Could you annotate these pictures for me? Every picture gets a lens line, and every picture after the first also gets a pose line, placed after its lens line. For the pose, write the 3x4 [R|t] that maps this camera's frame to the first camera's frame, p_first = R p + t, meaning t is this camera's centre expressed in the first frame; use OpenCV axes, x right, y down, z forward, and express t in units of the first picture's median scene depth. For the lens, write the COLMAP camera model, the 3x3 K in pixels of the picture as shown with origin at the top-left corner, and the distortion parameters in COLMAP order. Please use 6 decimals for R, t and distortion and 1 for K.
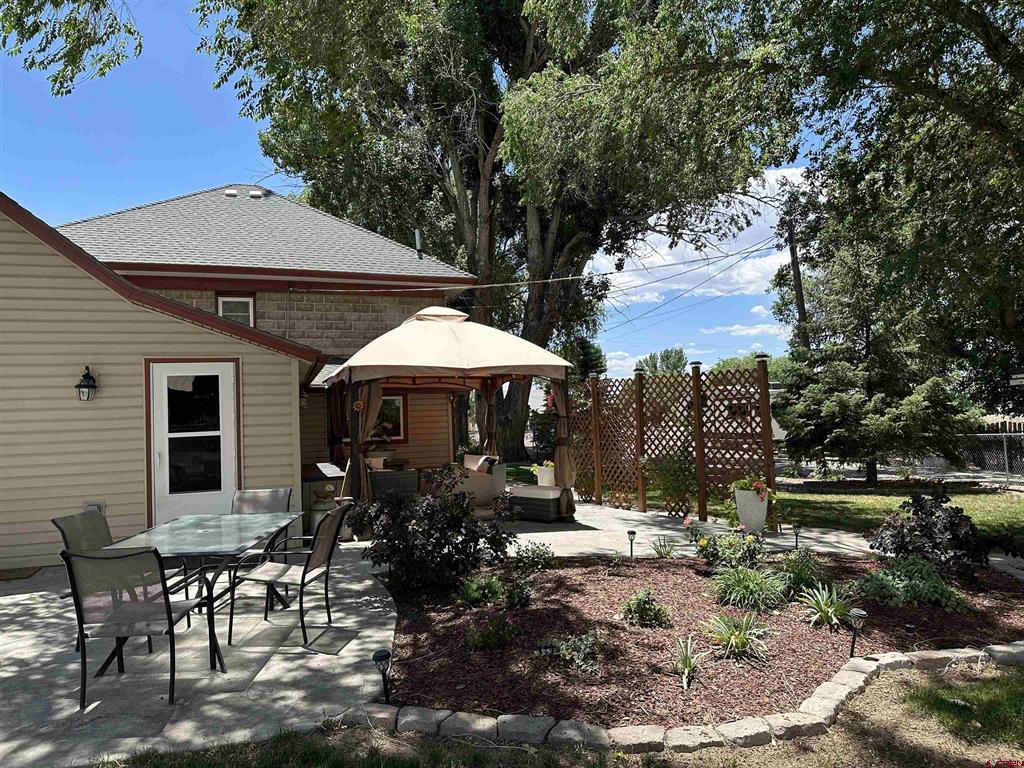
lens RADIAL K [[719.0, 0, 515.2], [0, 719.0, 381.7], [0, 0, 1]] dist [0.120758, -0.169521]
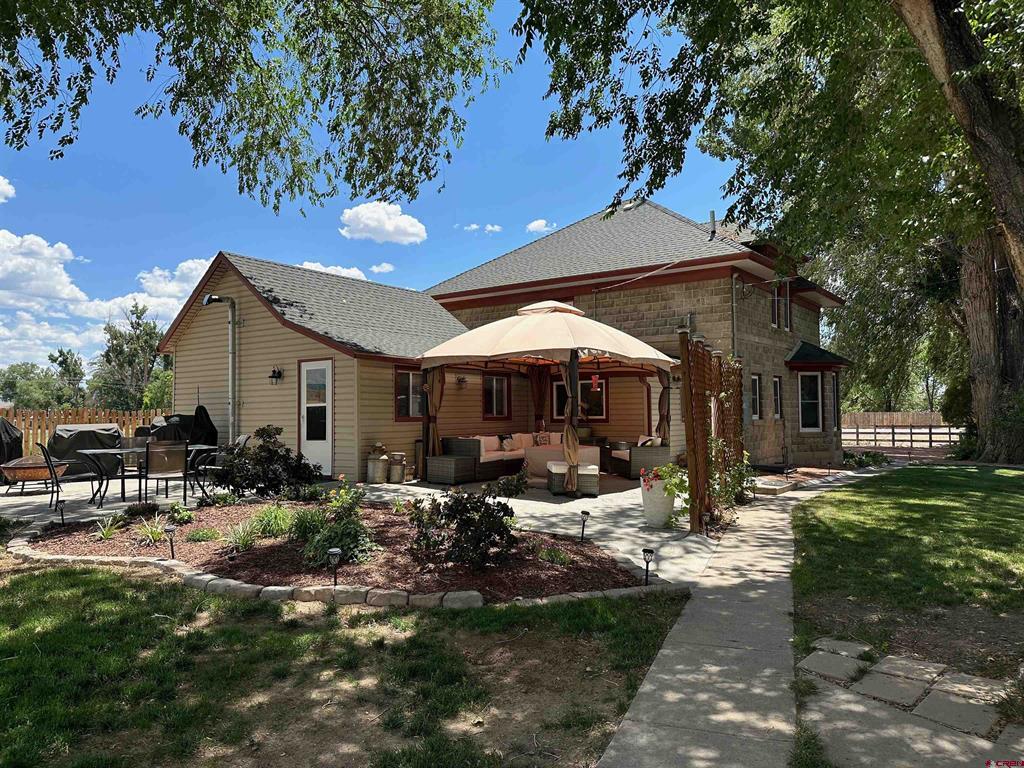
lens RADIAL K [[719.0, 0, 515.2], [0, 719.0, 381.7], [0, 0, 1]] dist [0.120758, -0.169521]
pose [[0.582586, -0.016557, -0.812600, 0.959167], [0.029308, 0.999570, 0.000646, 0.027065], [0.812241, -0.024192, 0.582821, 0.366957]]
